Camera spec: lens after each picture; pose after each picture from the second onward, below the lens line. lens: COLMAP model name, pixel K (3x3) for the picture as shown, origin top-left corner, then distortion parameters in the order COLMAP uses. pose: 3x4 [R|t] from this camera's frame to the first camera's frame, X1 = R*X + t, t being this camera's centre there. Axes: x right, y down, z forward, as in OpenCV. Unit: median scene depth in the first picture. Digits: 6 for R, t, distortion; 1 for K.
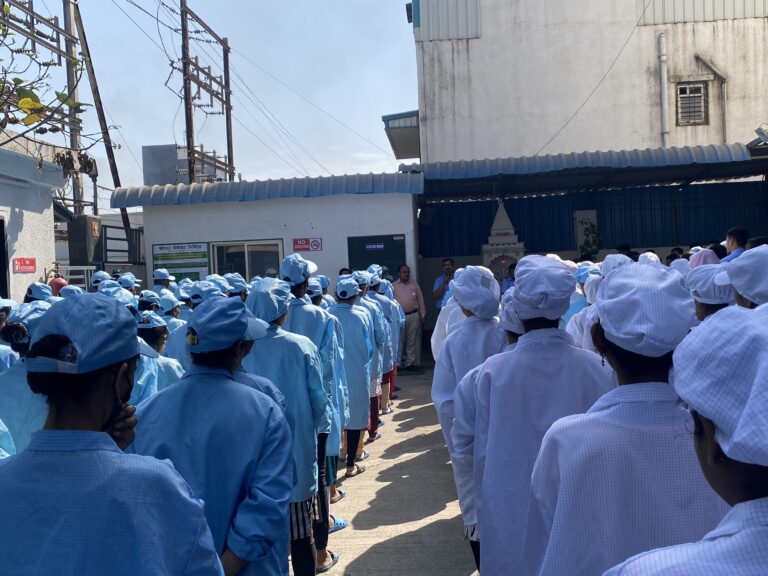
lens RADIAL K [[779.7, 0, 384.0], [0, 779.7, 288.0], [0, 0, 1]] dist [0.082303, -0.001698]
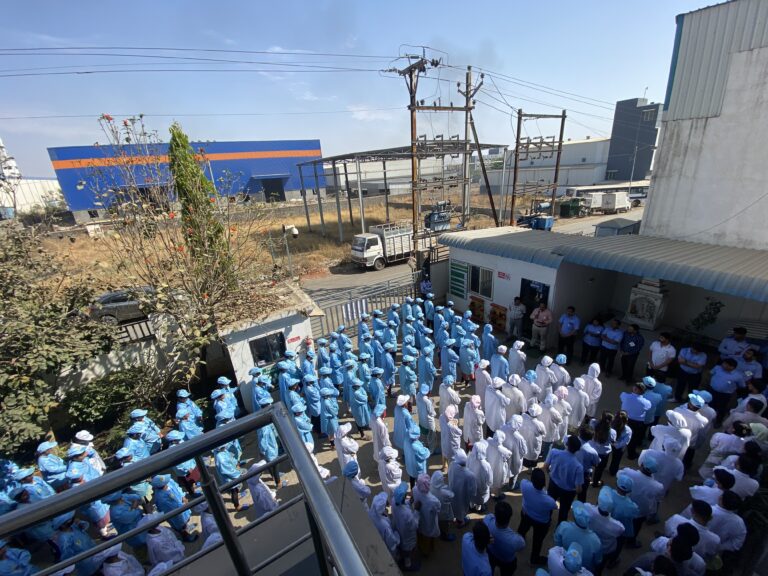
lens RADIAL K [[313.5, 0, 384.0], [0, 313.5, 288.0], [0, 0, 1]] dist [0.038149, -0.023434]
pose [[0.600887, 0.284335, -0.747053, 0.260718], [0.014834, 0.930467, 0.366075, -0.253331], [0.799196, -0.231051, 0.554888, 0.199624]]
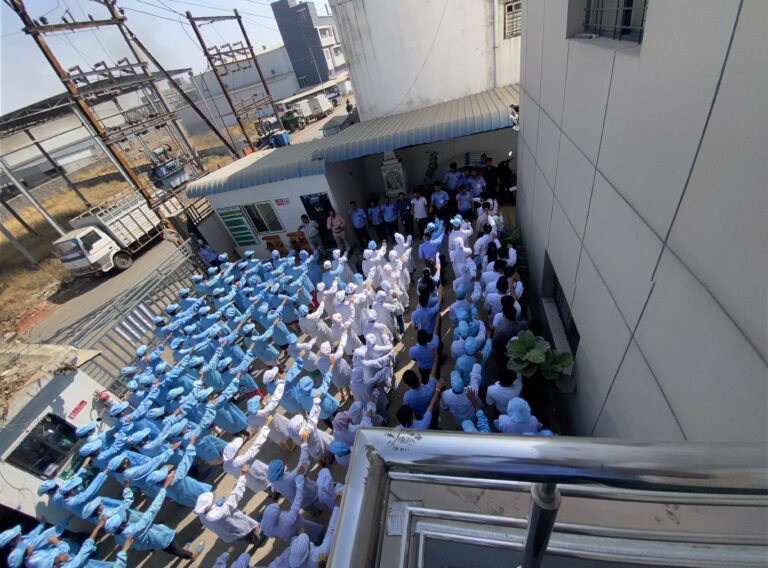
lens RADIAL K [[318.3, 0, 384.0], [0, 318.3, 284.0], [0, 0, 1]] dist [0.027991, -0.024428]
pose [[0.976725, -0.090645, -0.194401, 0.218026], [0.189464, 0.789477, 0.583805, -0.235295], [0.100556, -0.607049, 0.788276, 0.193132]]
